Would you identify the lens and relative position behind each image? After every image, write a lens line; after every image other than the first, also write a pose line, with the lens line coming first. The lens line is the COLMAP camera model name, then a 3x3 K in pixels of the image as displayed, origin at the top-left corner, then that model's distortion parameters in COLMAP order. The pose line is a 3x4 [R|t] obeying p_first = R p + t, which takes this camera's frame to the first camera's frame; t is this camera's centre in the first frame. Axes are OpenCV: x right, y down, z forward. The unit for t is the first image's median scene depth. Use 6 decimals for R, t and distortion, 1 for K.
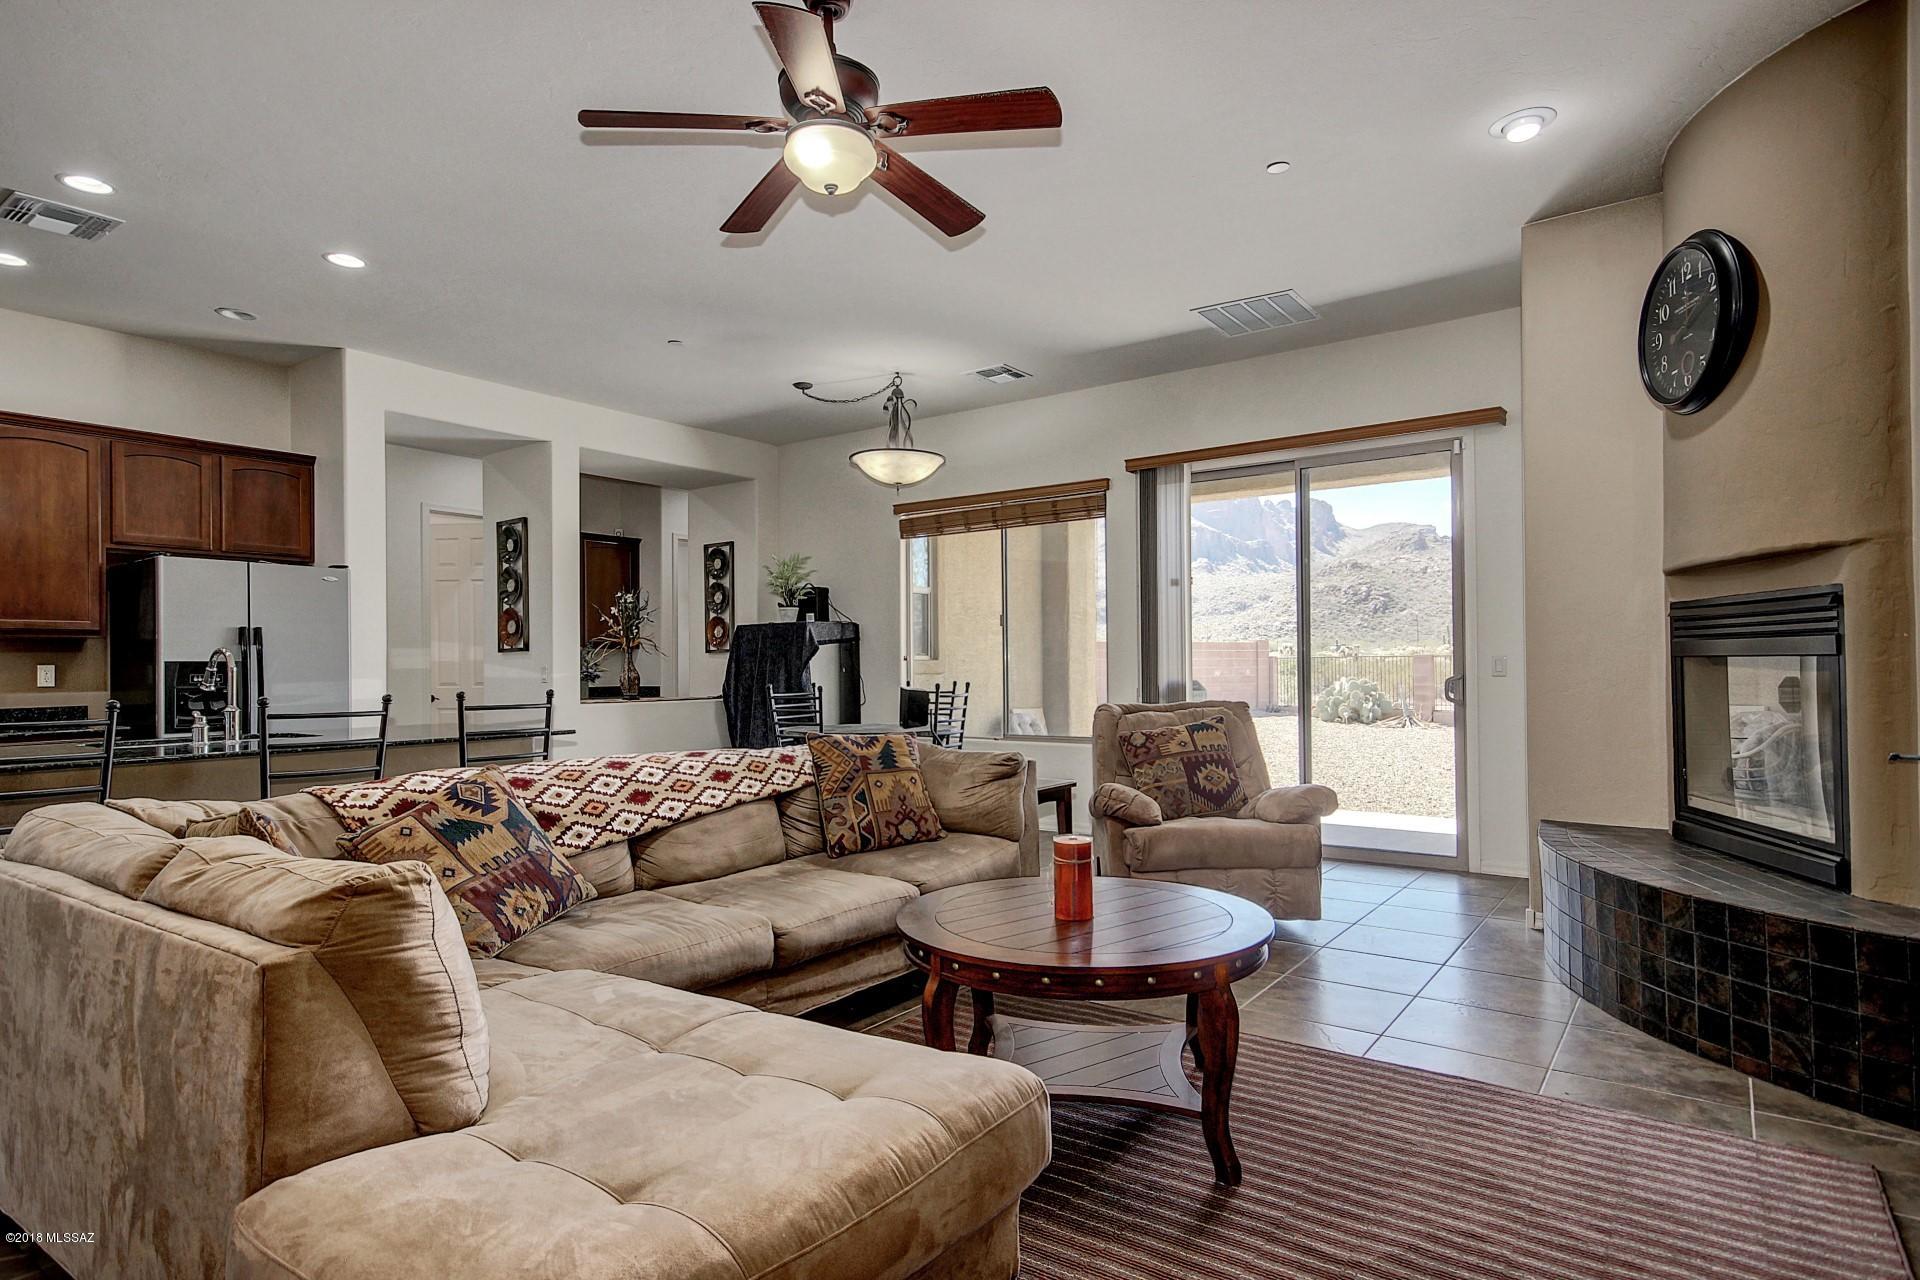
lens RADIAL K [[1038.8, 0, 960.8], [0, 1038.8, 658.0], [0, 0, 1]] dist [0.007715, 0.002785]
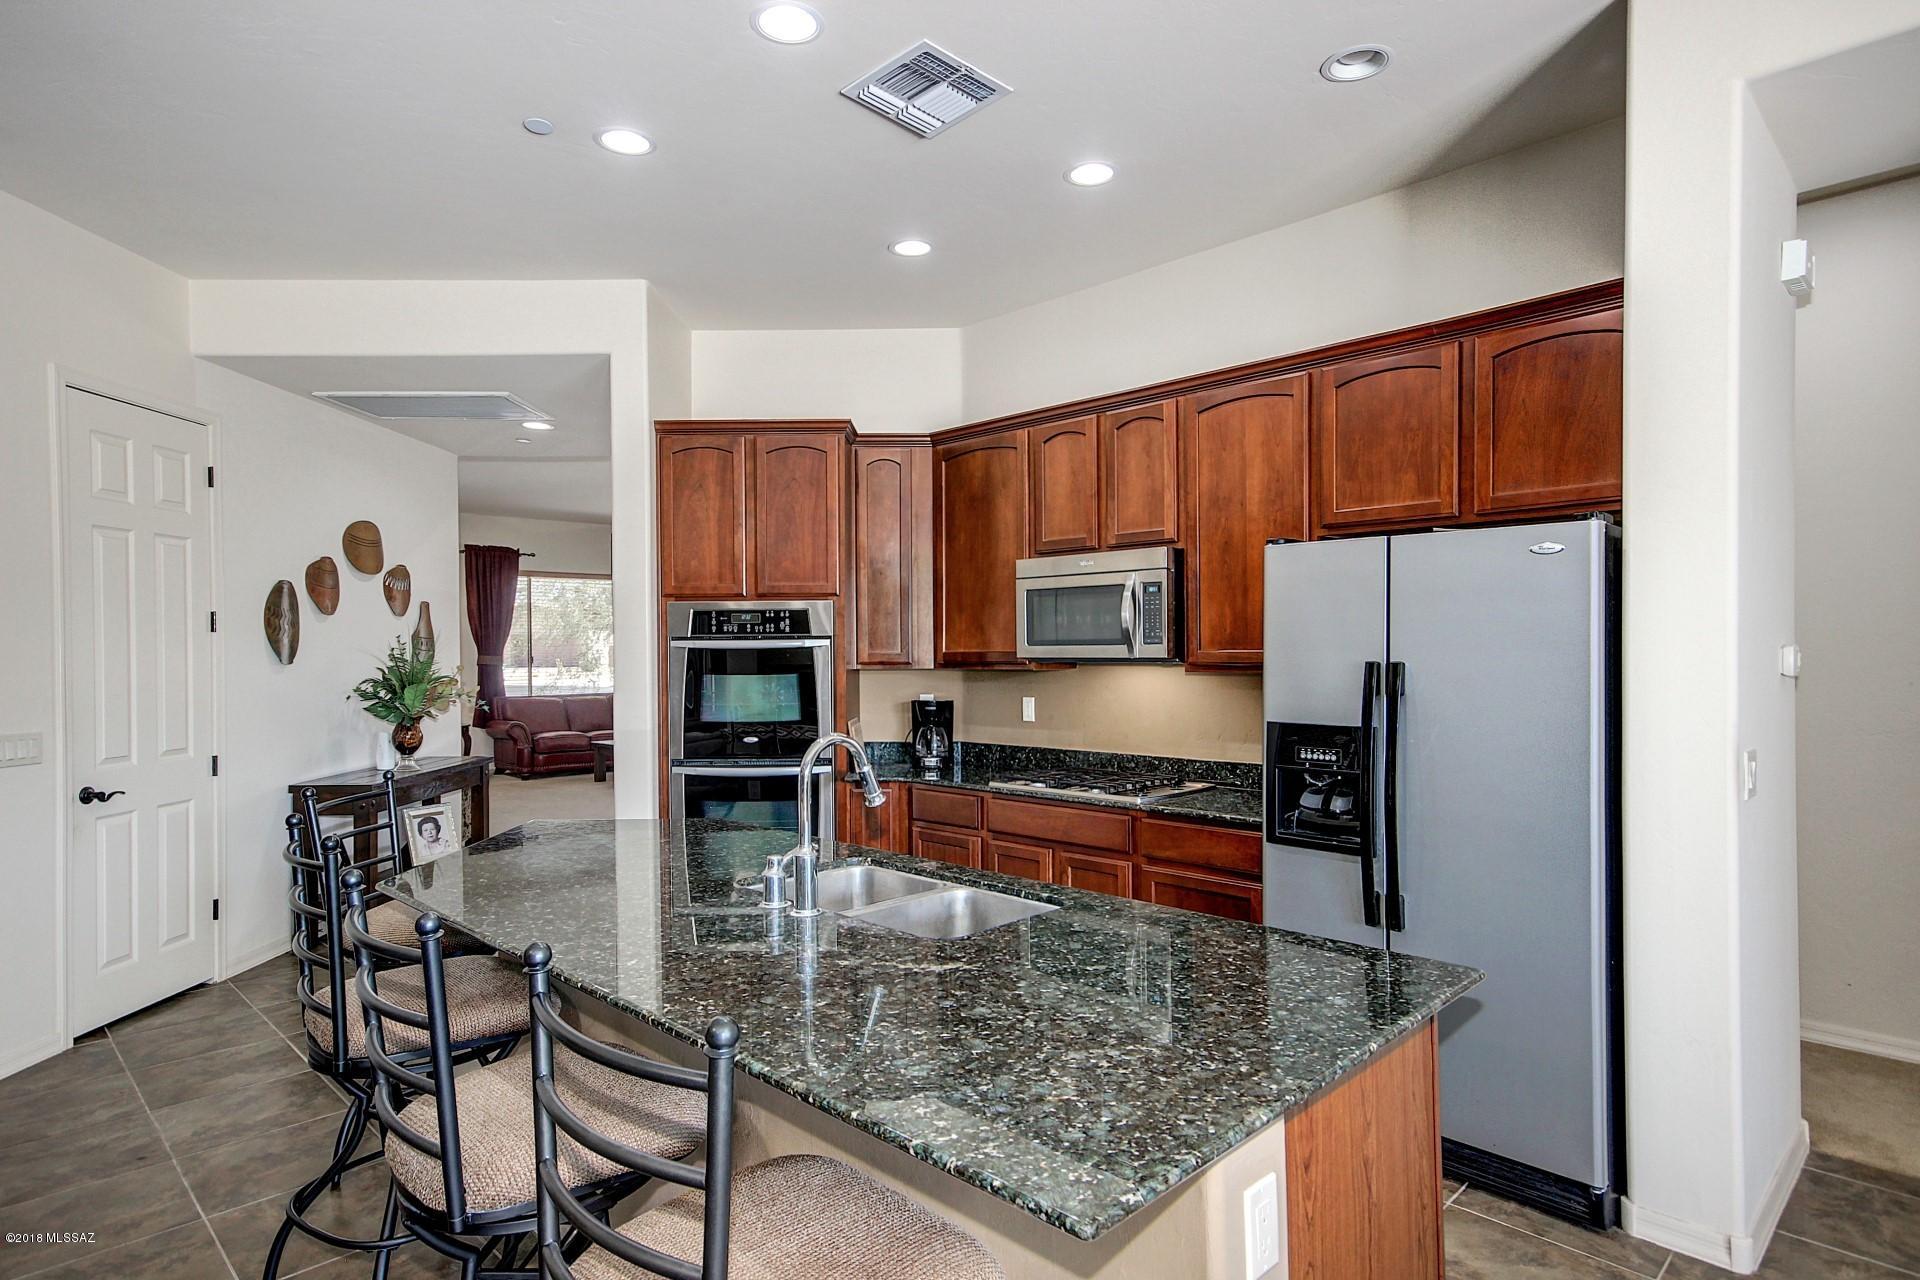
lens RADIAL K [[1038.8, 0, 960.8], [0, 1038.8, 658.0], [0, 0, 1]] dist [0.007715, 0.002785]
pose [[-0.167239, 0.019721, -0.985719, -0.123968], [0.015981, 0.999723, 0.017290, -0.039276], [0.985787, -0.012861, -0.167508, 0.790752]]
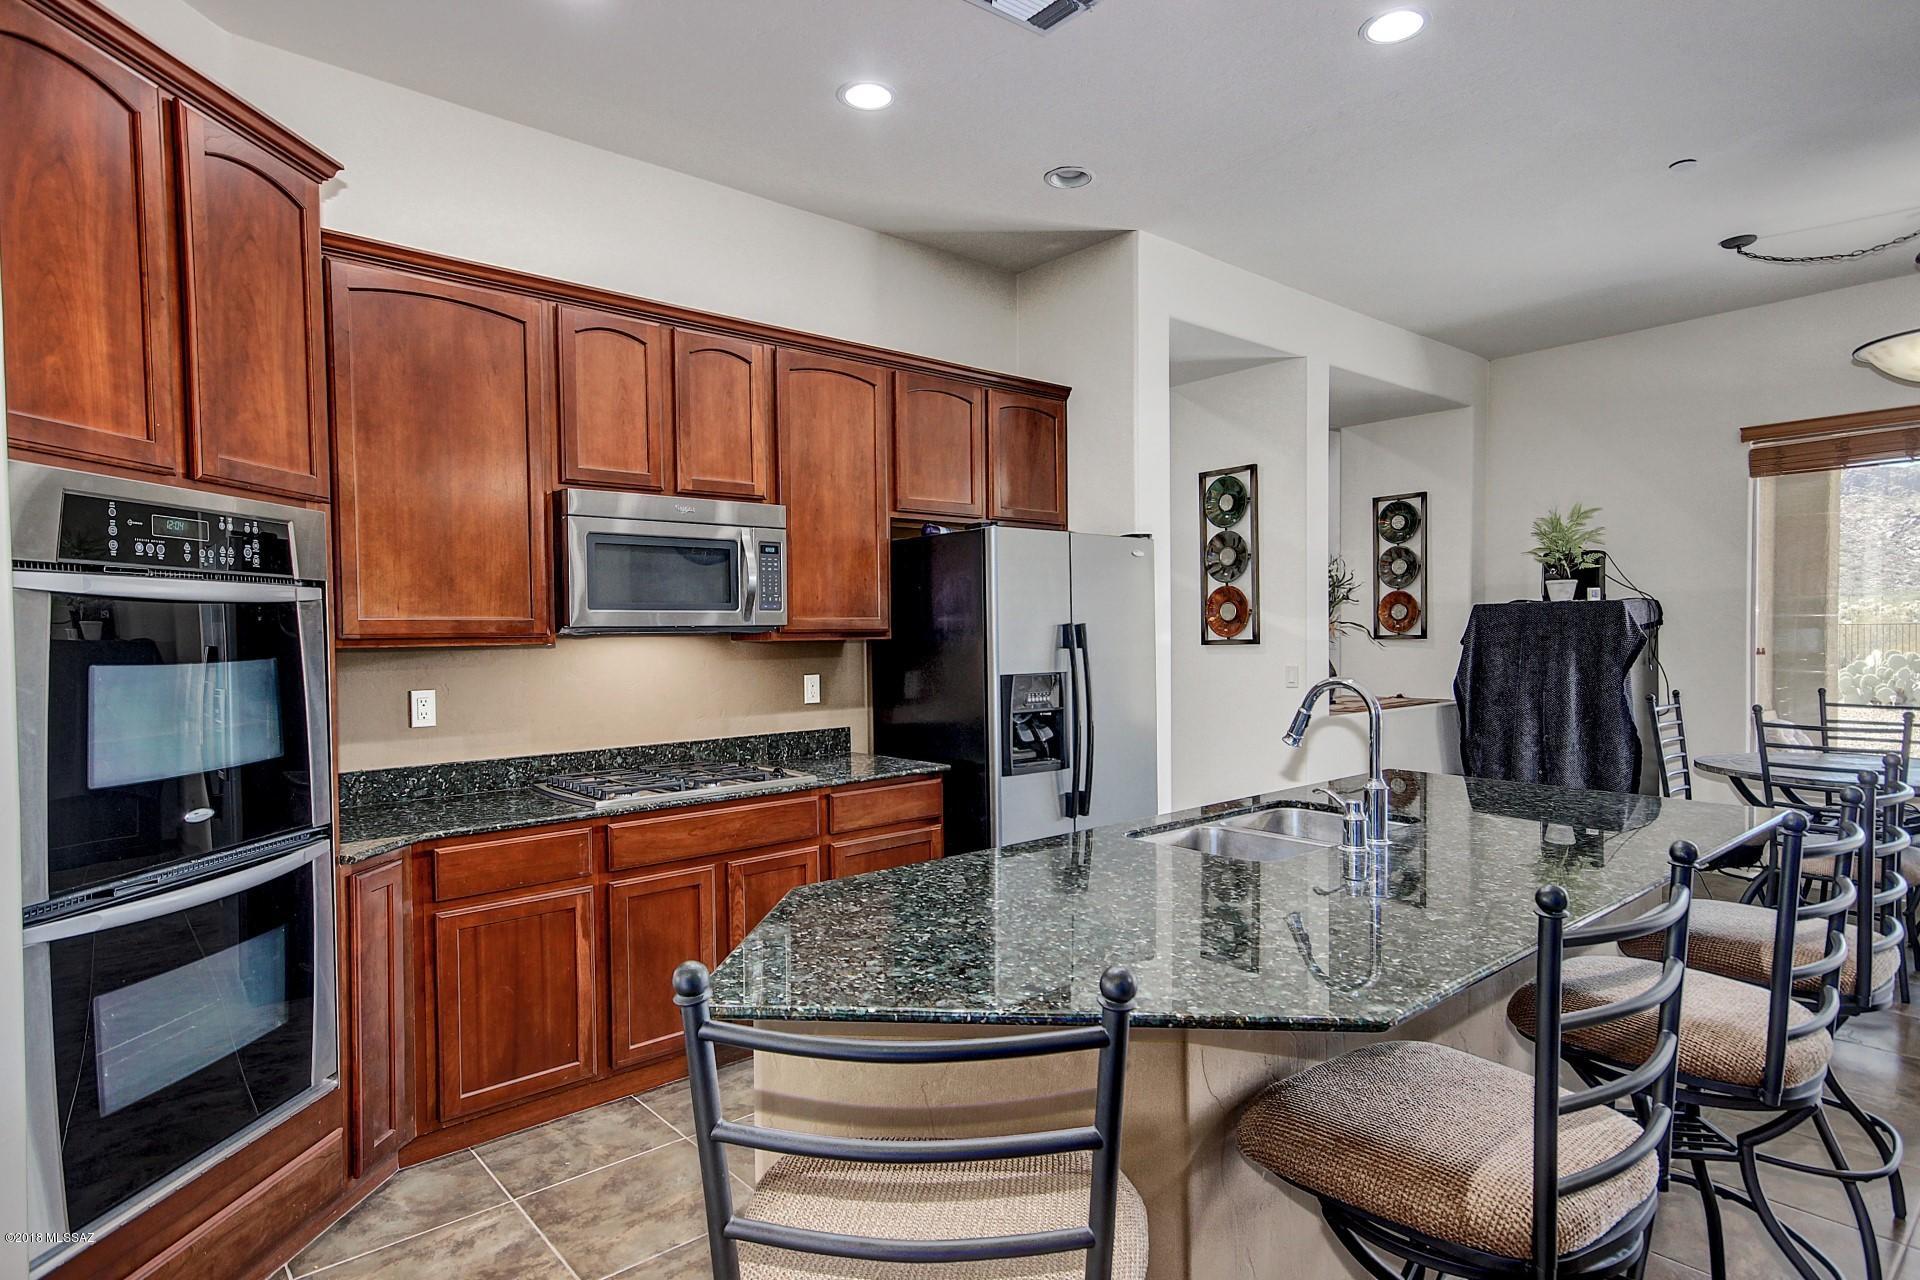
lens RADIAL K [[1038.8, 0, 960.8], [0, 1038.8, 658.0], [0, 0, 1]] dist [0.007715, 0.002785]
pose [[0.973236, 0.004964, -0.229753, -0.532686], [0.003511, 0.999329, 0.036464, -0.029104], [0.229780, -0.036294, 0.972566, 0.262480]]
